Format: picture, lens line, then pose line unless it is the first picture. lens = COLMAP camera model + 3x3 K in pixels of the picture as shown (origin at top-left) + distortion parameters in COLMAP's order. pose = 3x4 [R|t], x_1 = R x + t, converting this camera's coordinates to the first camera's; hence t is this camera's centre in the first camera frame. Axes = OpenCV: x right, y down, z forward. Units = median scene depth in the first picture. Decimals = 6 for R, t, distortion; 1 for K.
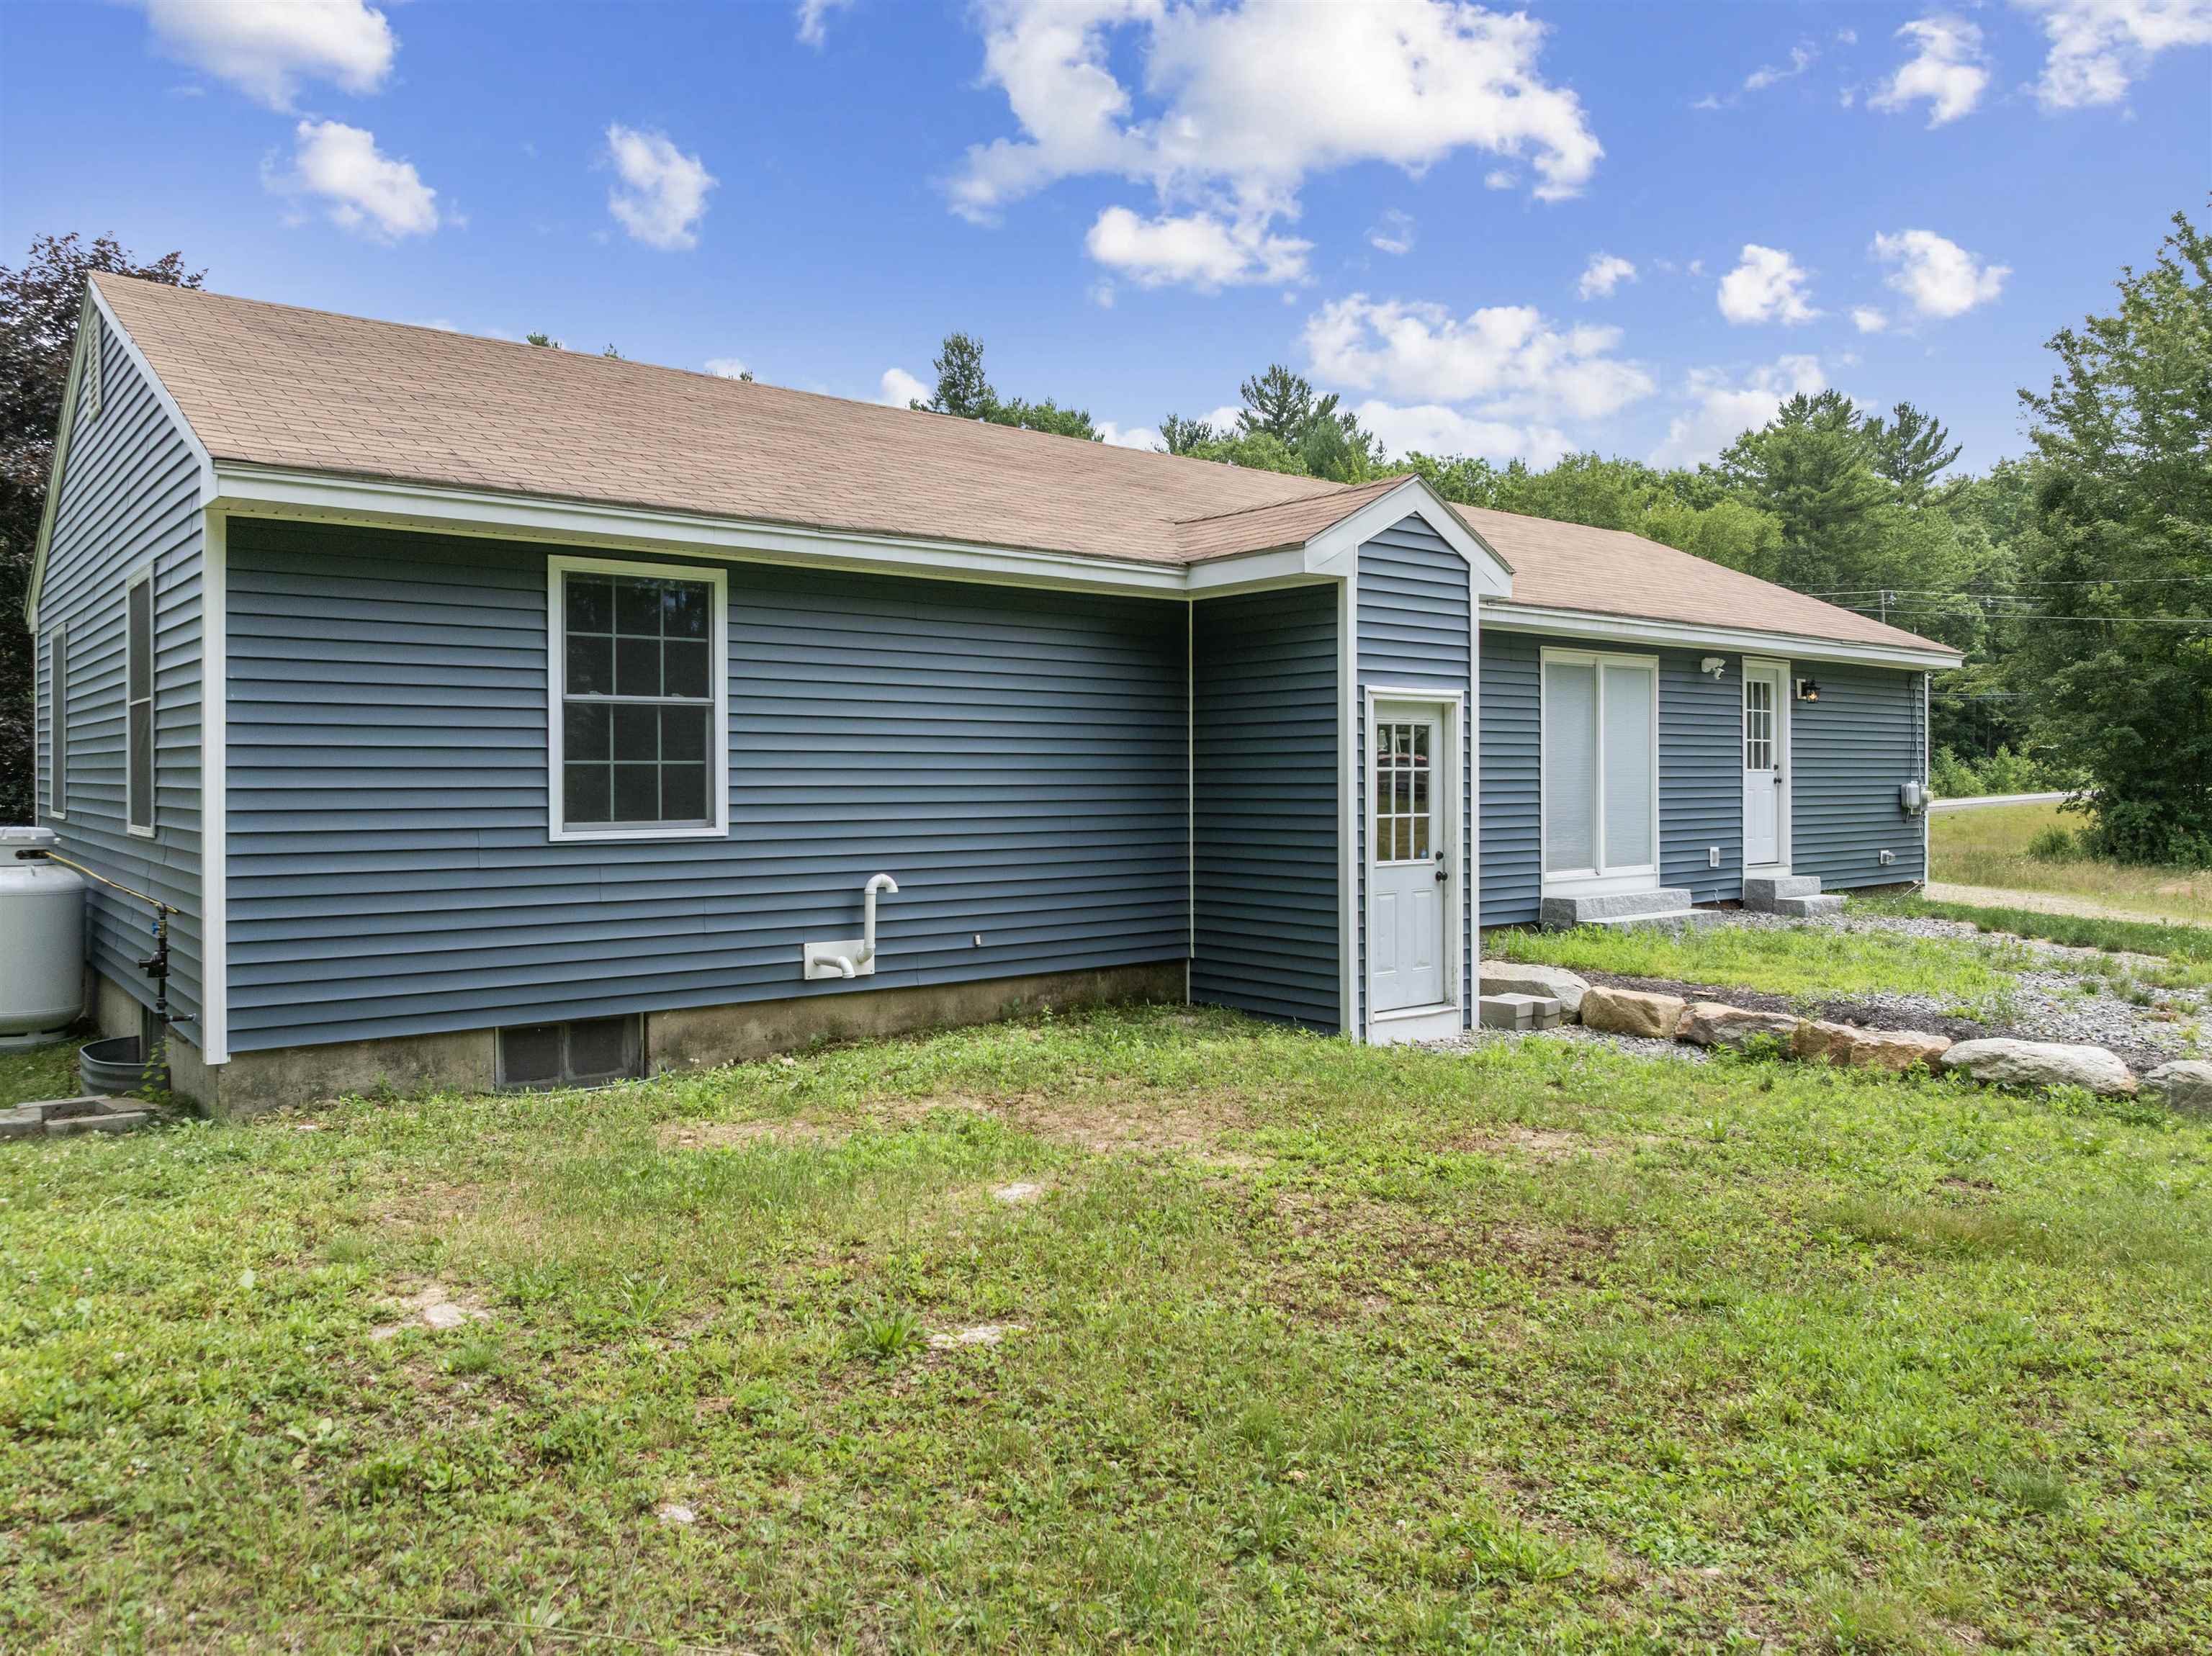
lens RADIAL K [[1537.2, 0, 1103.8], [0, 1537.2, 765.7], [0, 0, 1]] dist [-0.001670, -0.000322]
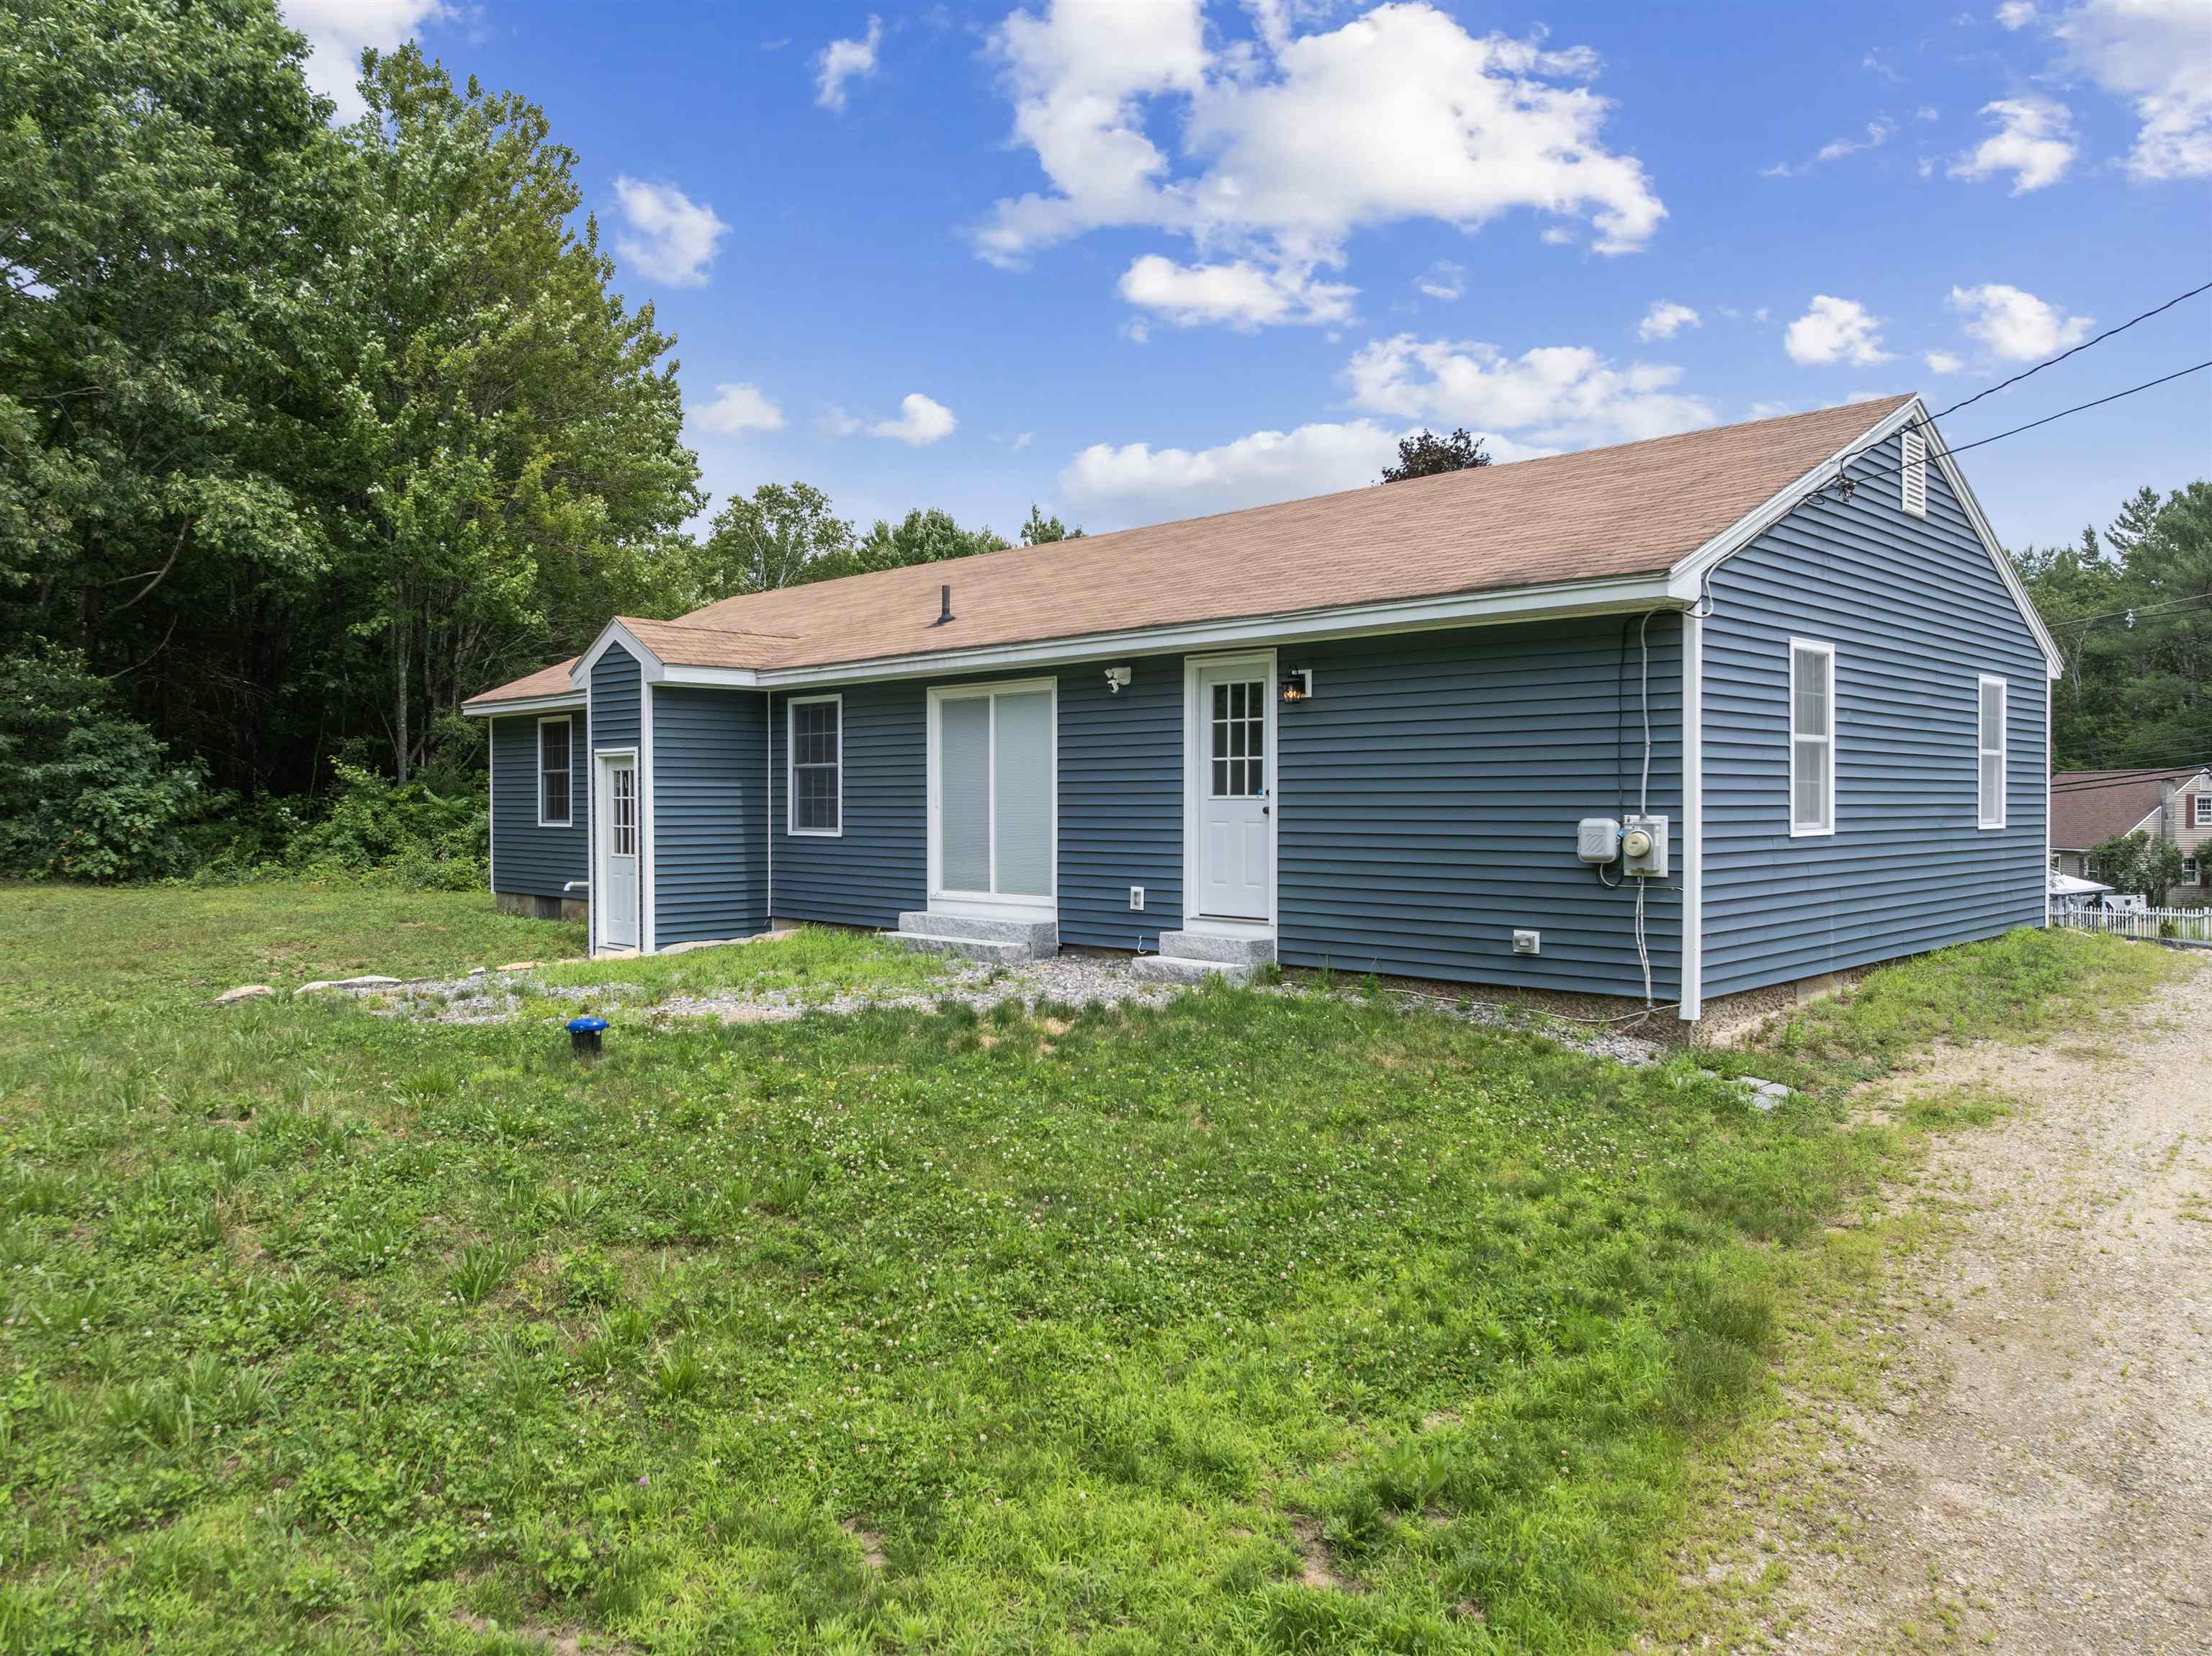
lens RADIAL K [[1547.6, 0, 1106.0], [0, 1547.6, 828.0], [0, 0, 1]] dist [-0.006116, -0.002138]
pose [[0.100052, 0.016966, -0.994838, 1.864321], [0.003296, 0.999843, 0.017383, 0.007404], [0.994977, -0.005019, 0.099980, 1.334090]]
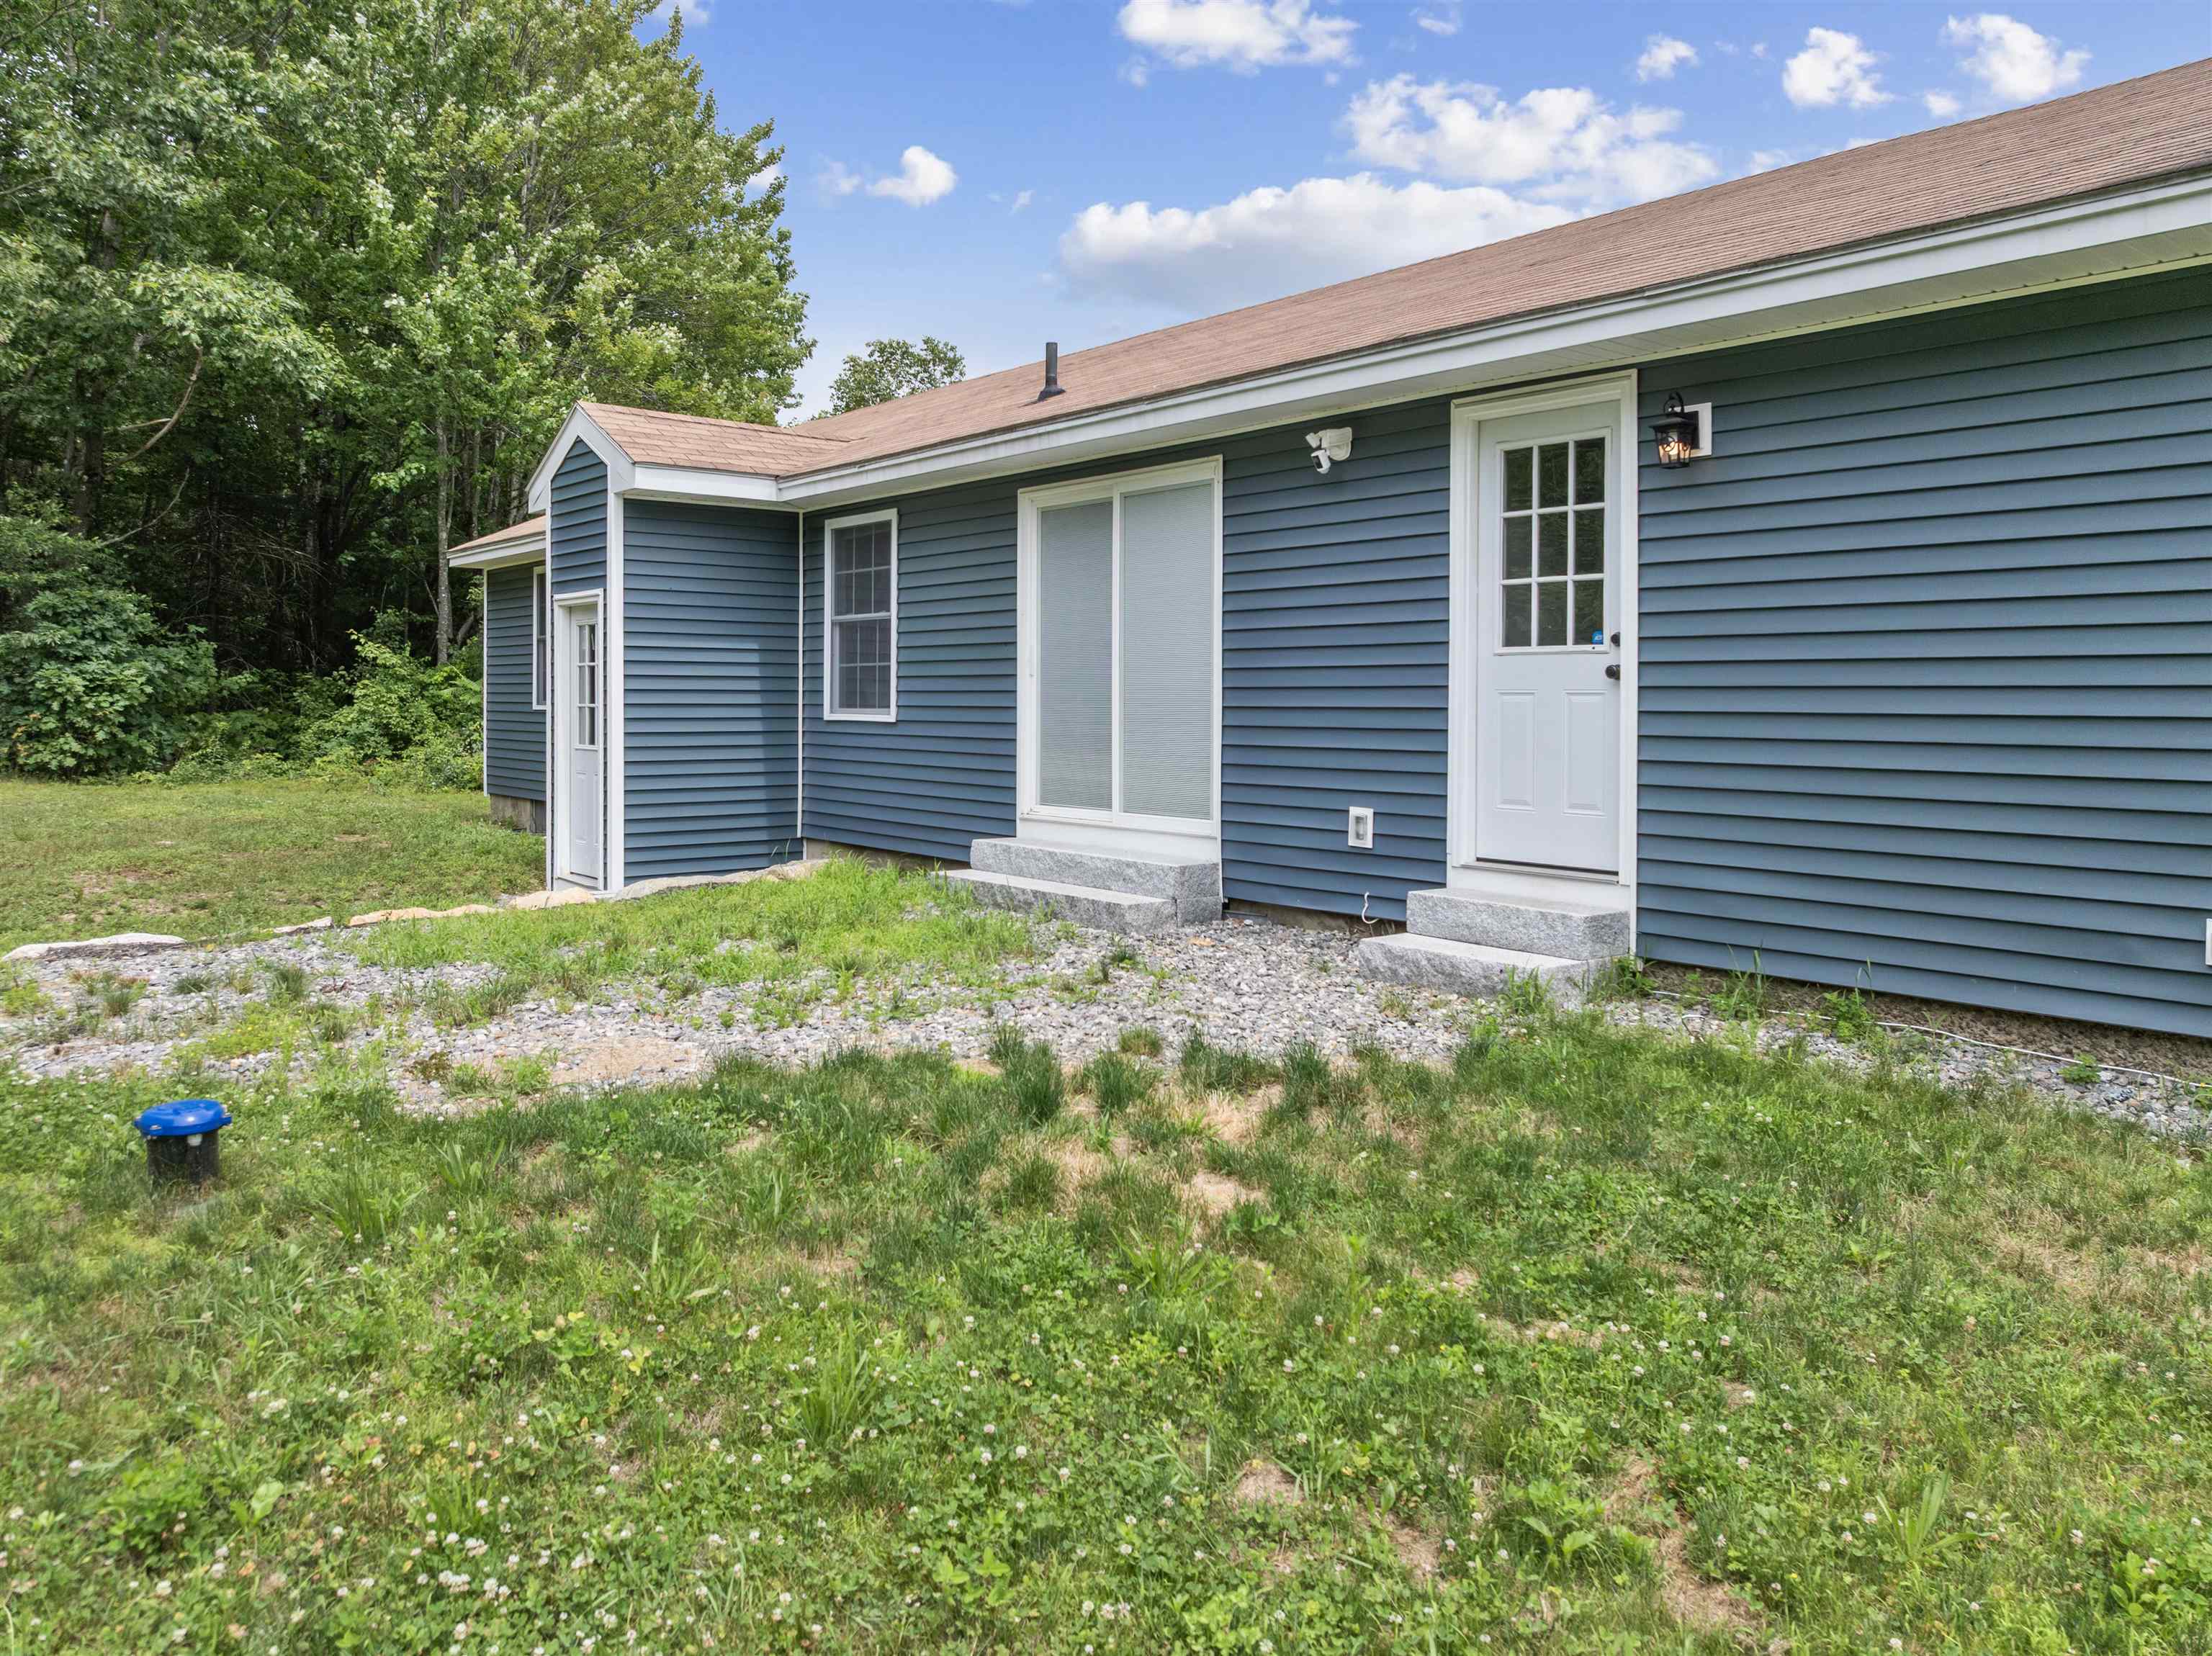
lens RADIAL K [[1596.2, 0, 1106.6], [0, 1596.2, 698.3], [0, 0, 1]] dist [-0.007010, -0.001939]
pose [[0.006171, -0.001494, -0.999980, 1.355872], [-0.003065, 0.999994, -0.001513, 0.027724], [0.999976, 0.003074, 0.006166, 1.360987]]
